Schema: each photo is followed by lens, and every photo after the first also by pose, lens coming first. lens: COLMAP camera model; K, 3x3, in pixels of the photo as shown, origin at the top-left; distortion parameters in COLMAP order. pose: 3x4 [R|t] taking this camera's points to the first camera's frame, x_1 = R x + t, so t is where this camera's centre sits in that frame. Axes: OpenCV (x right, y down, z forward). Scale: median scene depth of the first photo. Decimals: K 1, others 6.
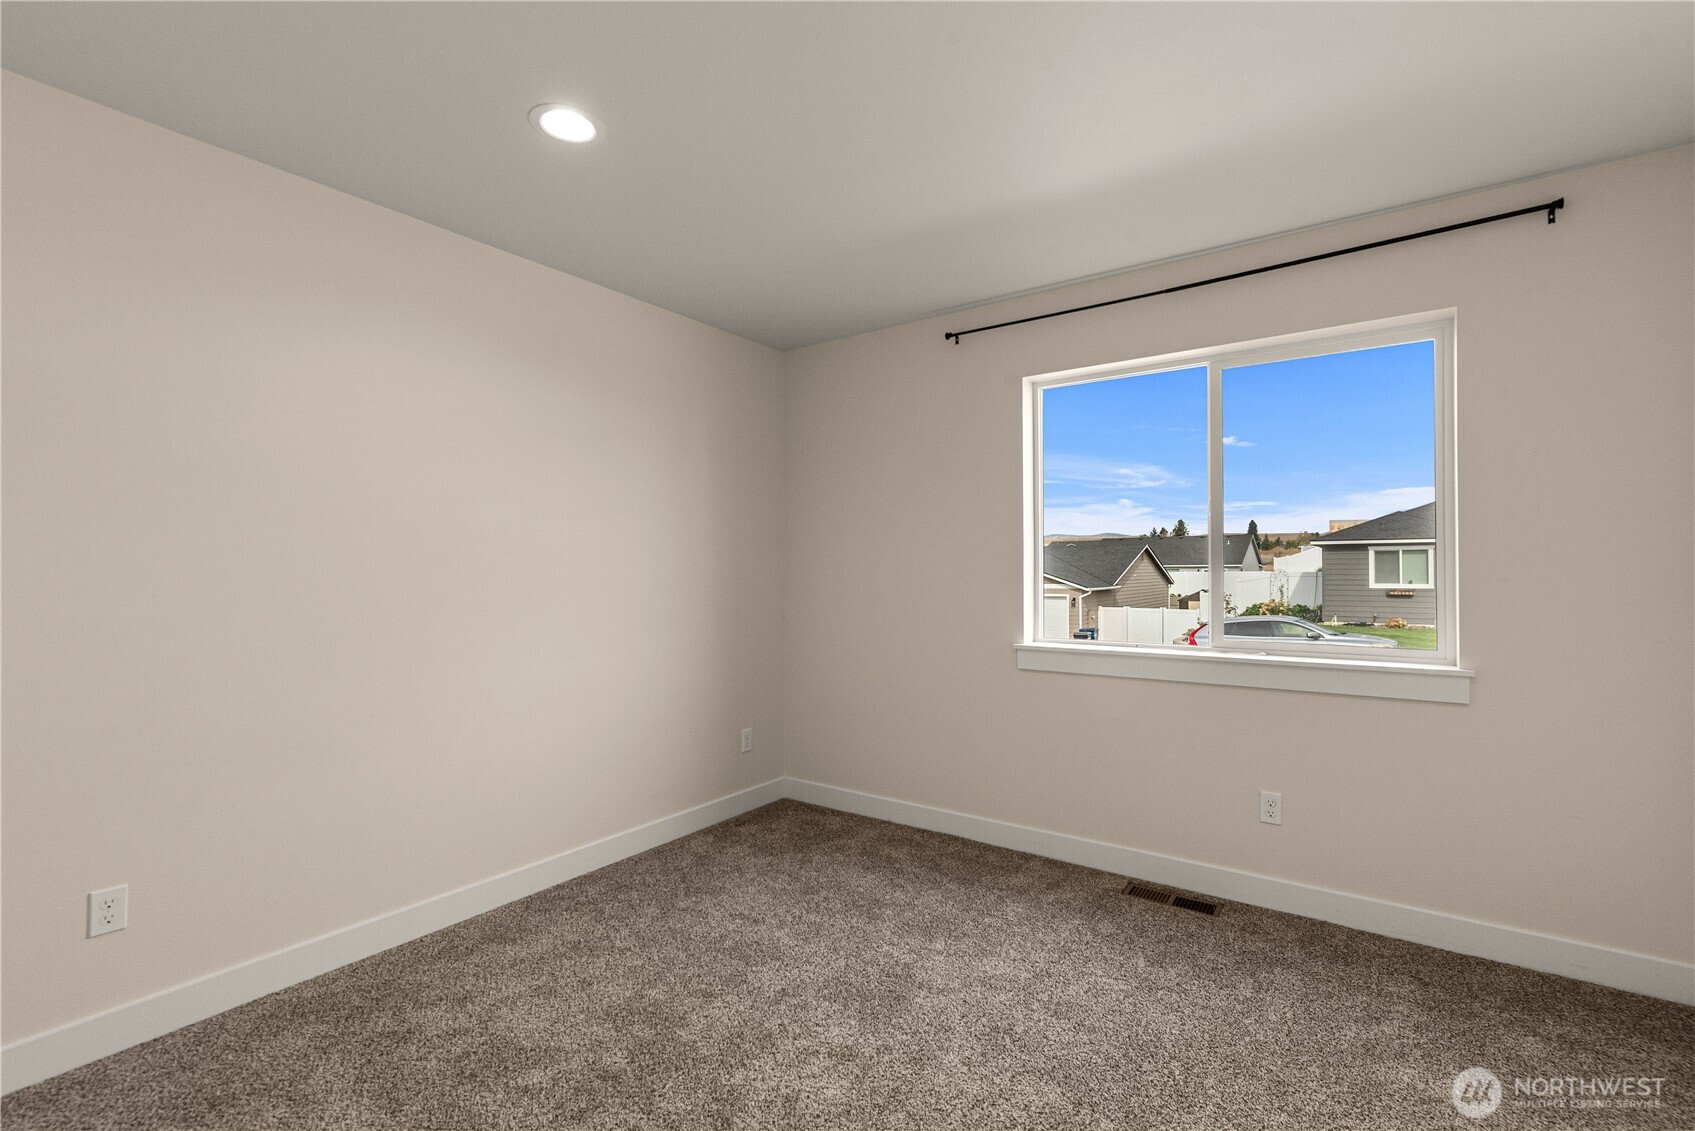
lens RADIAL K [[746.2, 0, 837.2], [0, 746.2, 570.6], [0, 0, 1]] dist [0.000859, 0.000412]
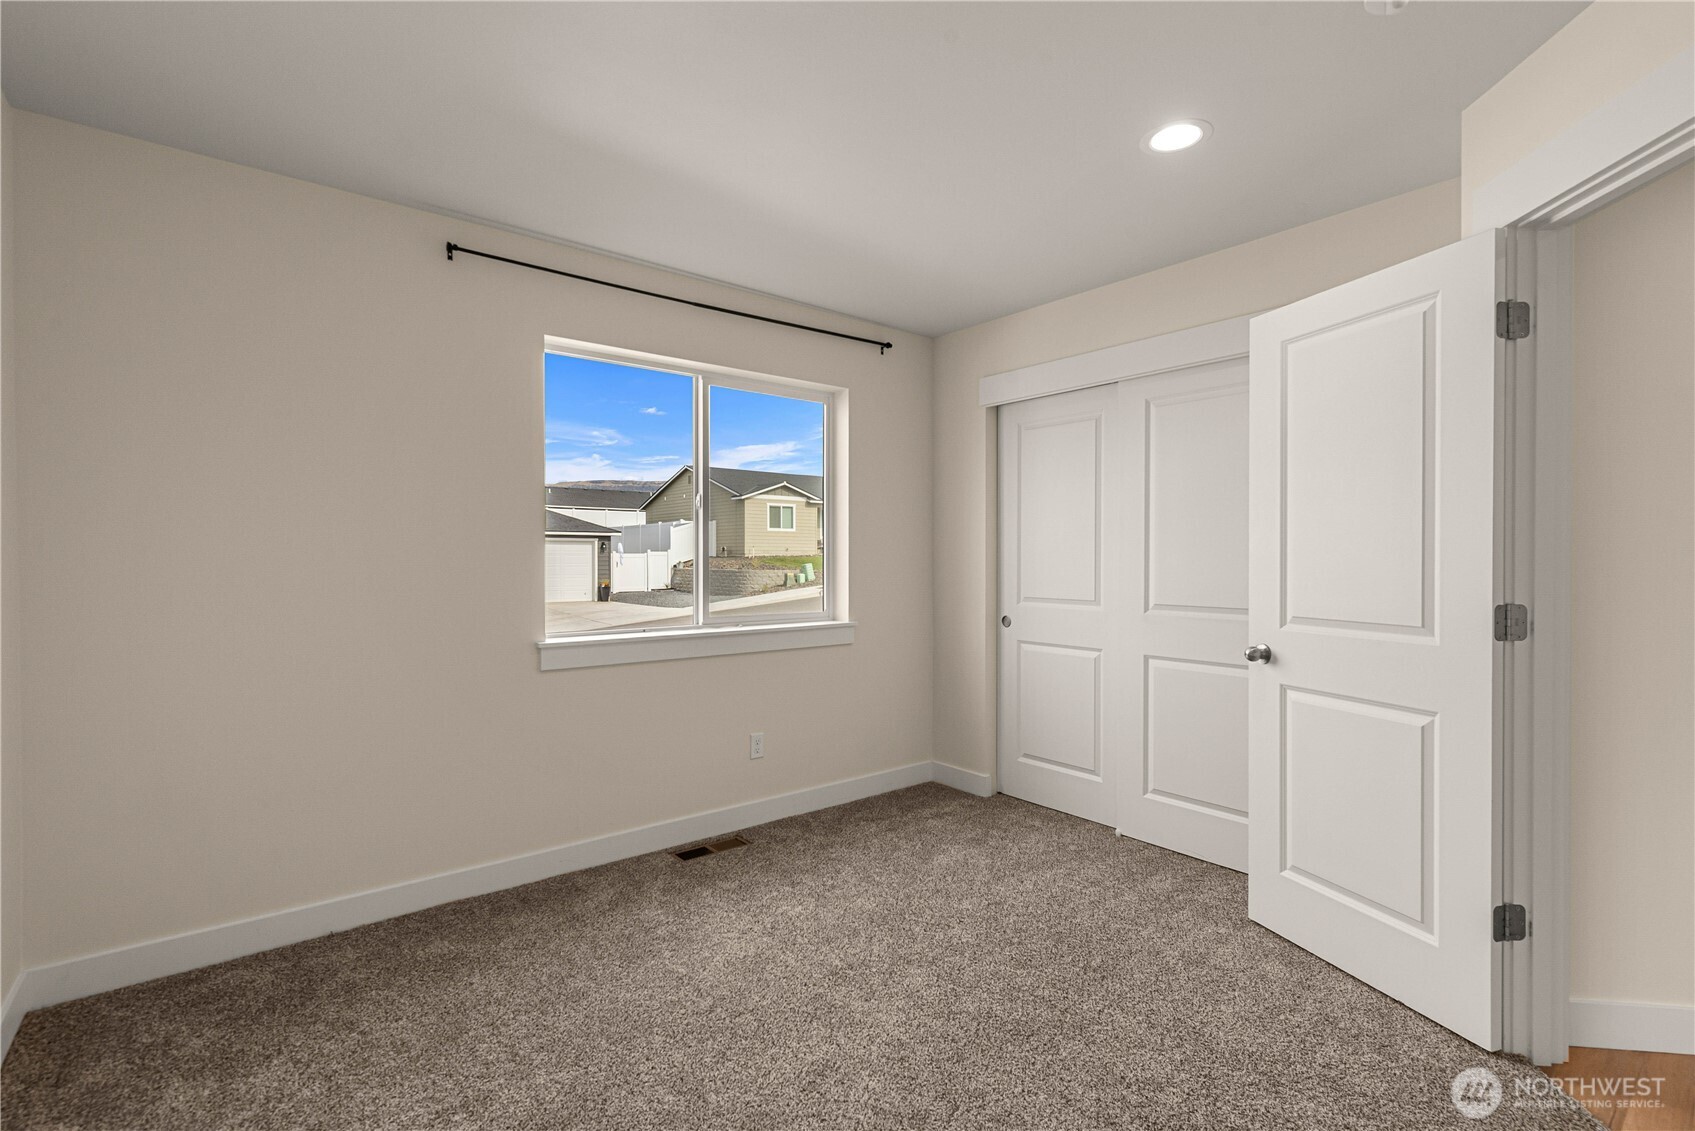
lens RADIAL K [[801.9, 0, 853.3], [0, 801.9, 567.2], [0, 0, 1]] dist [0.003434, -0.000319]
pose [[0.243220, -0.010038, 0.969919, -0.680052], [-0.003184, 0.999933, 0.011147, -0.000439], [-0.969966, -0.005799, 0.243172, 0.501768]]
